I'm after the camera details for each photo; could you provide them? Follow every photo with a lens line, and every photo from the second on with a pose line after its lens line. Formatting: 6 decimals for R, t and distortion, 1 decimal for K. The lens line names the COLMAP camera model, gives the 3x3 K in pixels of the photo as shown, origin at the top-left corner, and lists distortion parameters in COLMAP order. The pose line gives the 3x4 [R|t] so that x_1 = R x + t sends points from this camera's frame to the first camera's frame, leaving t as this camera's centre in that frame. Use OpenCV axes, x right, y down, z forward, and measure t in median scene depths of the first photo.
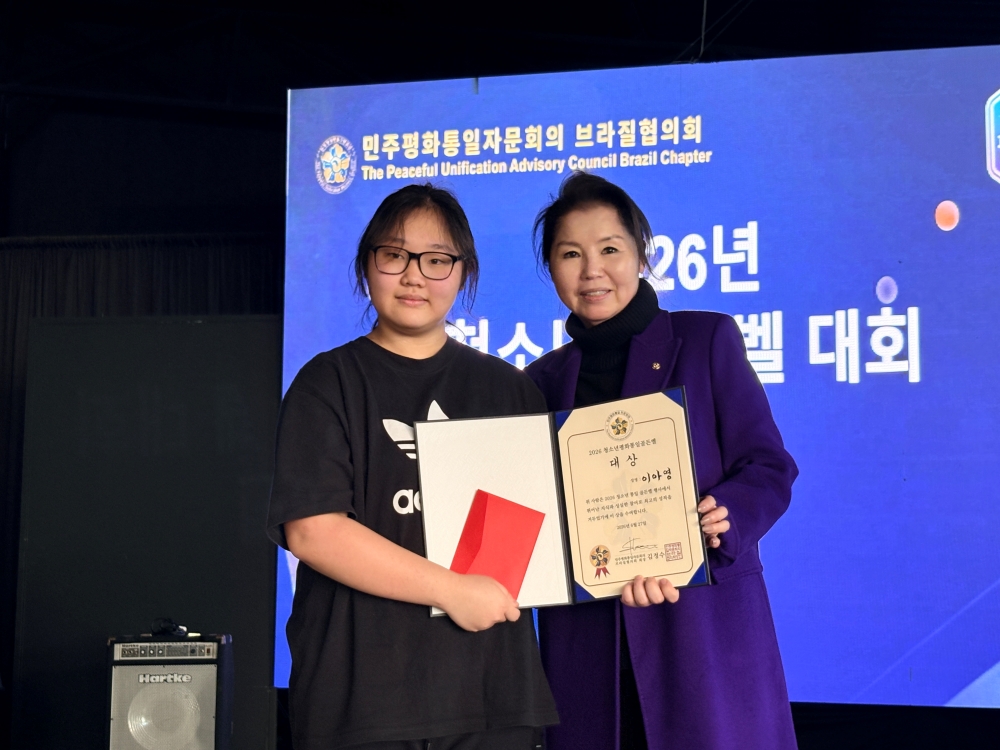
lens RADIAL K [[1573.6, 0, 500.0], [0, 1573.6, 375.0], [0, 0, 1]] dist [0.302505, -1.225339]
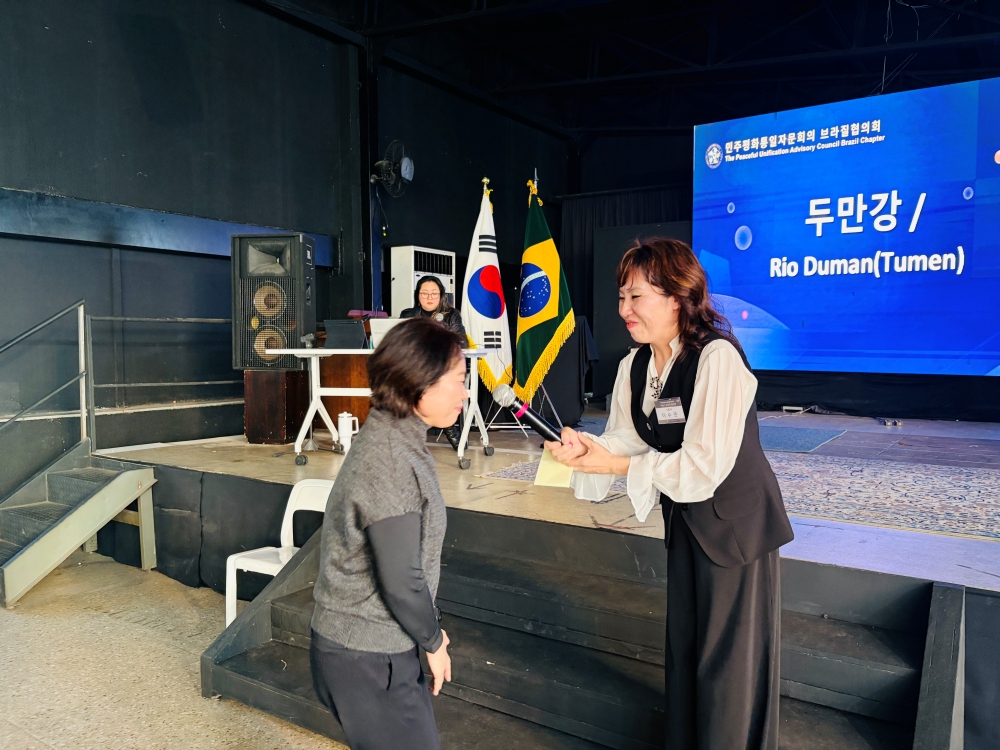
lens RADIAL K [[758.1, 0, 500.0], [0, 758.1, 375.0], [0, 0, 1]] dist [0.064303, -0.057524]
pose [[0.924711, 0.014612, -0.380390, 0.046675], [0.051420, 0.985310, 0.162849, -0.010261], [0.377181, -0.170148, 0.910376, -0.264792]]
